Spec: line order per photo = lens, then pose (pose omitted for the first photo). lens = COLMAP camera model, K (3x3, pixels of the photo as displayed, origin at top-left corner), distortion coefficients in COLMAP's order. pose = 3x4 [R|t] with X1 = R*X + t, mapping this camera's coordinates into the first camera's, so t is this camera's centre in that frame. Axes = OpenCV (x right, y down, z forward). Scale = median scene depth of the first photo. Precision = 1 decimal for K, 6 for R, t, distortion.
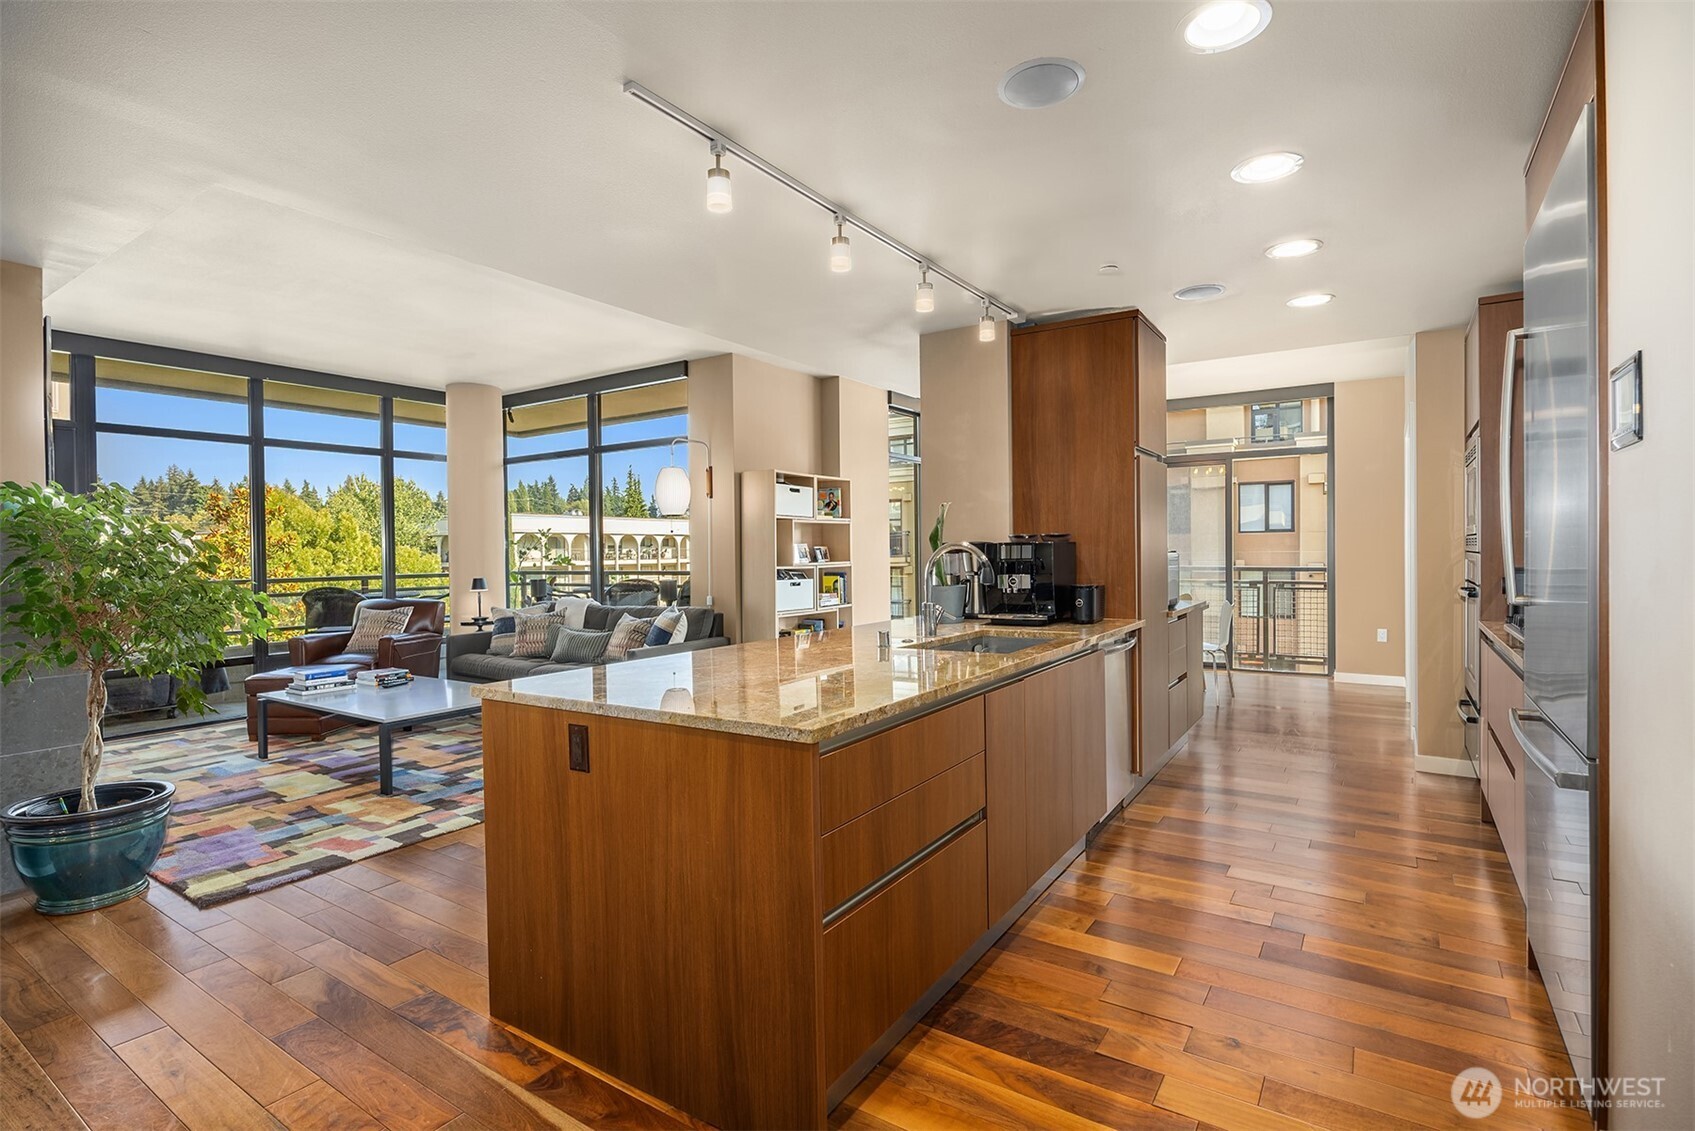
lens RADIAL K [[835.1, 0, 844.5], [0, 835.1, 546.0], [0, 0, 1]] dist [-0.021104, 0.015478]
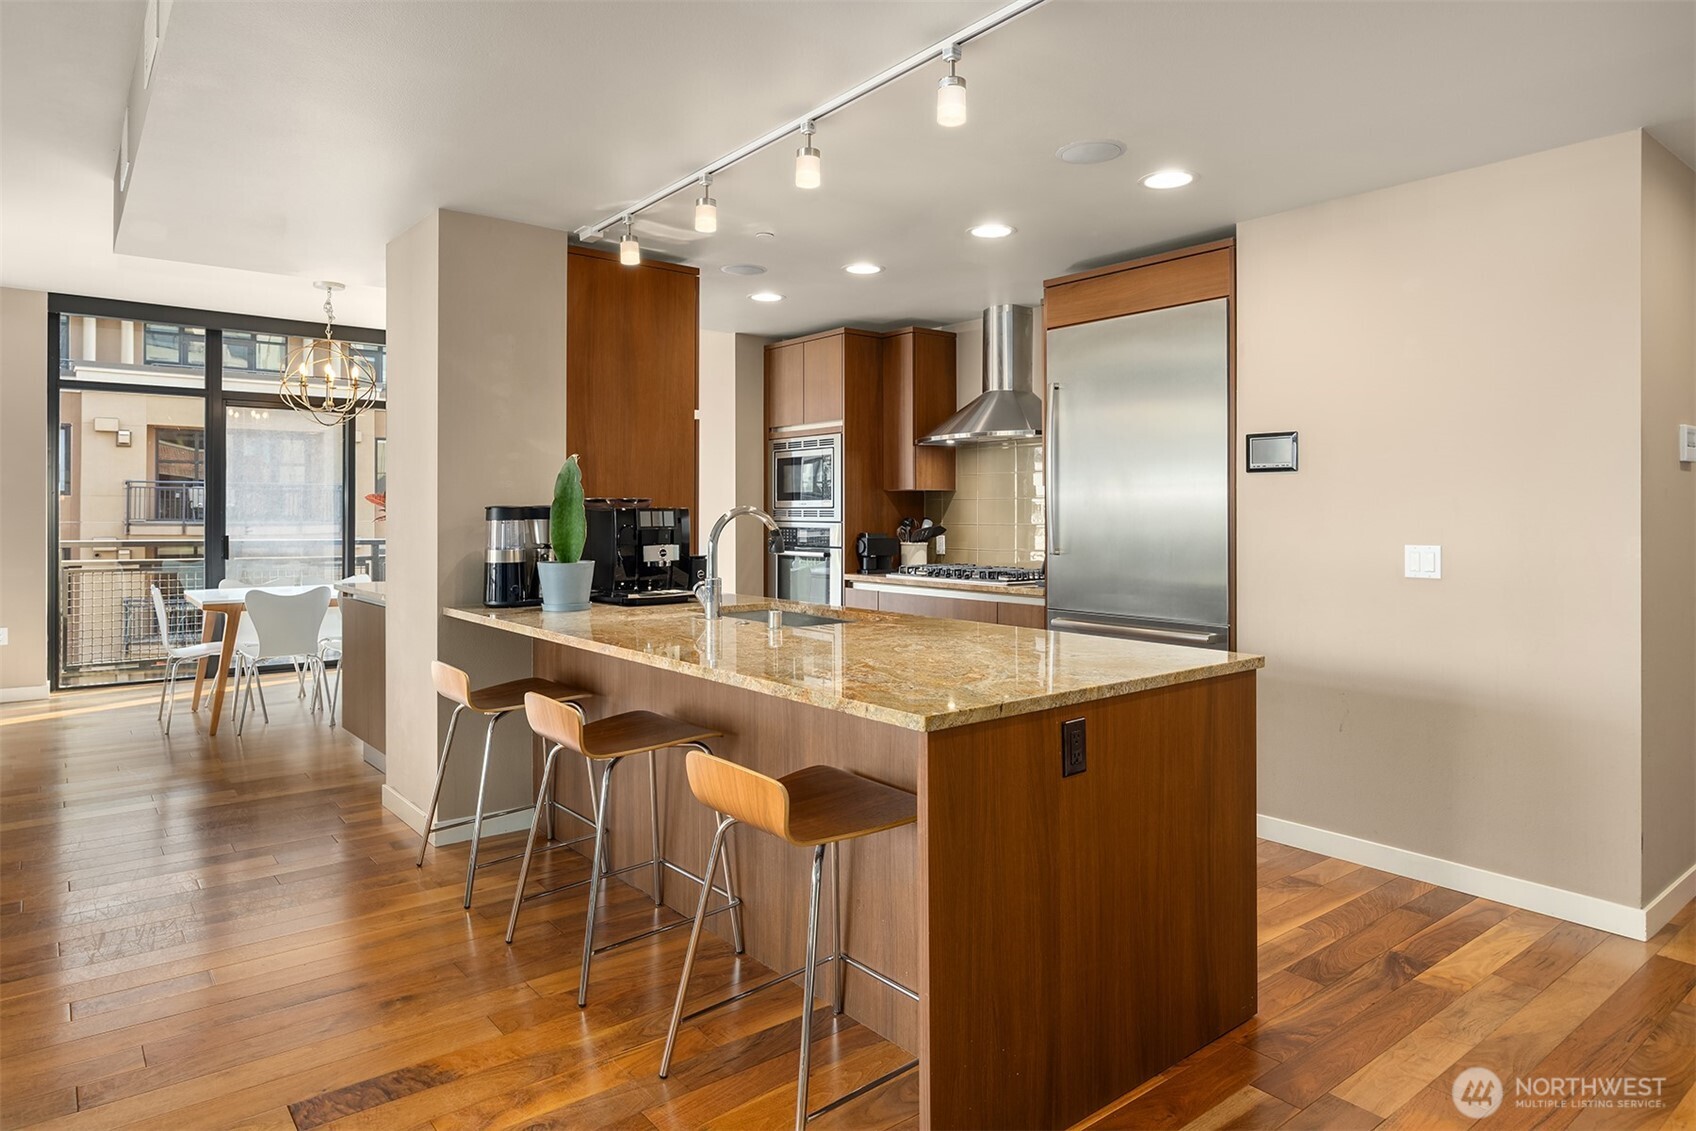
lens RADIAL K [[1013.7, 0, 852.6], [0, 1013.7, 523.3], [0, 0, 1]] dist [0.002333, 0.000214]
pose [[0.304146, 0.002109, 0.952623, -0.691177], [-0.004379, 0.999990, -0.000816, 0.011399], [-0.952615, -0.003924, 0.304153, 0.463558]]
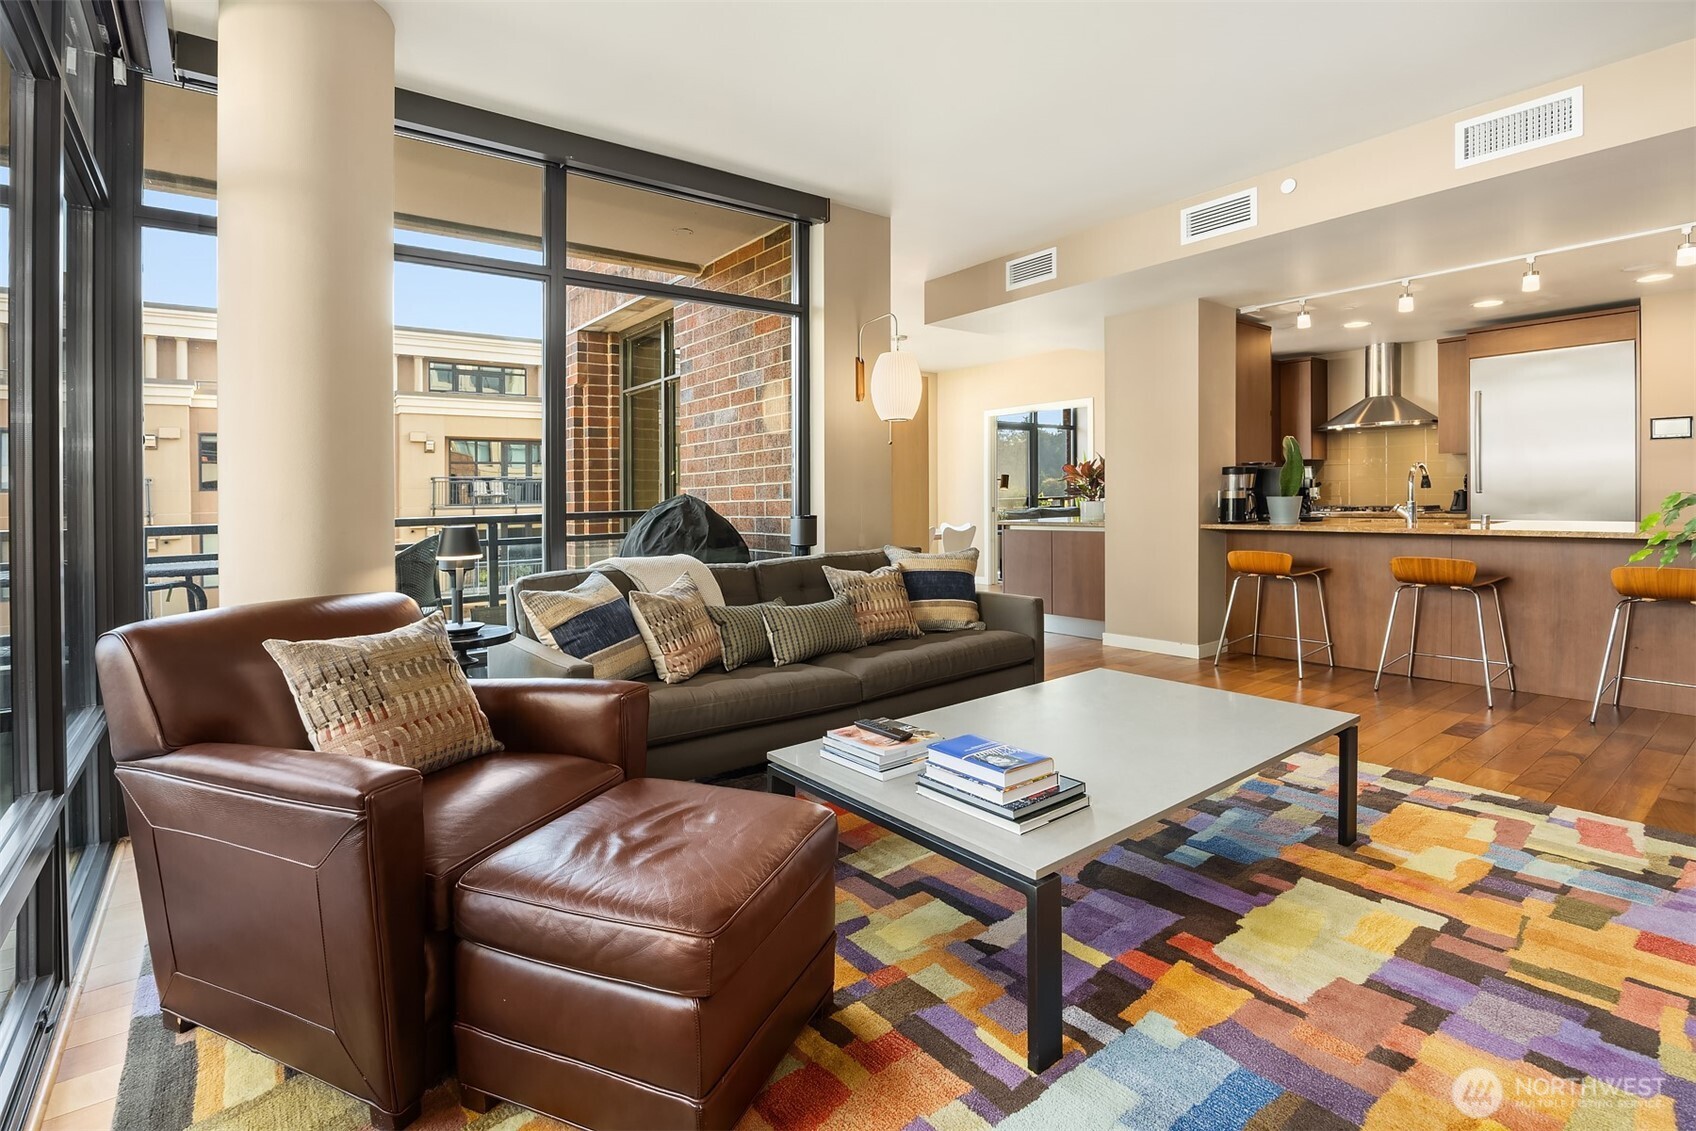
lens RADIAL K [[811.0, 0, 783.7], [0, 811.0, 526.9], [0, 0, 1]] dist [-0.013640, 0.000963]
pose [[0.333558, -0.026335, 0.942362, -1.541272], [0.013519, 0.999641, 0.023150, 0.063866], [-0.942633, 0.005018, 0.333794, 1.486146]]
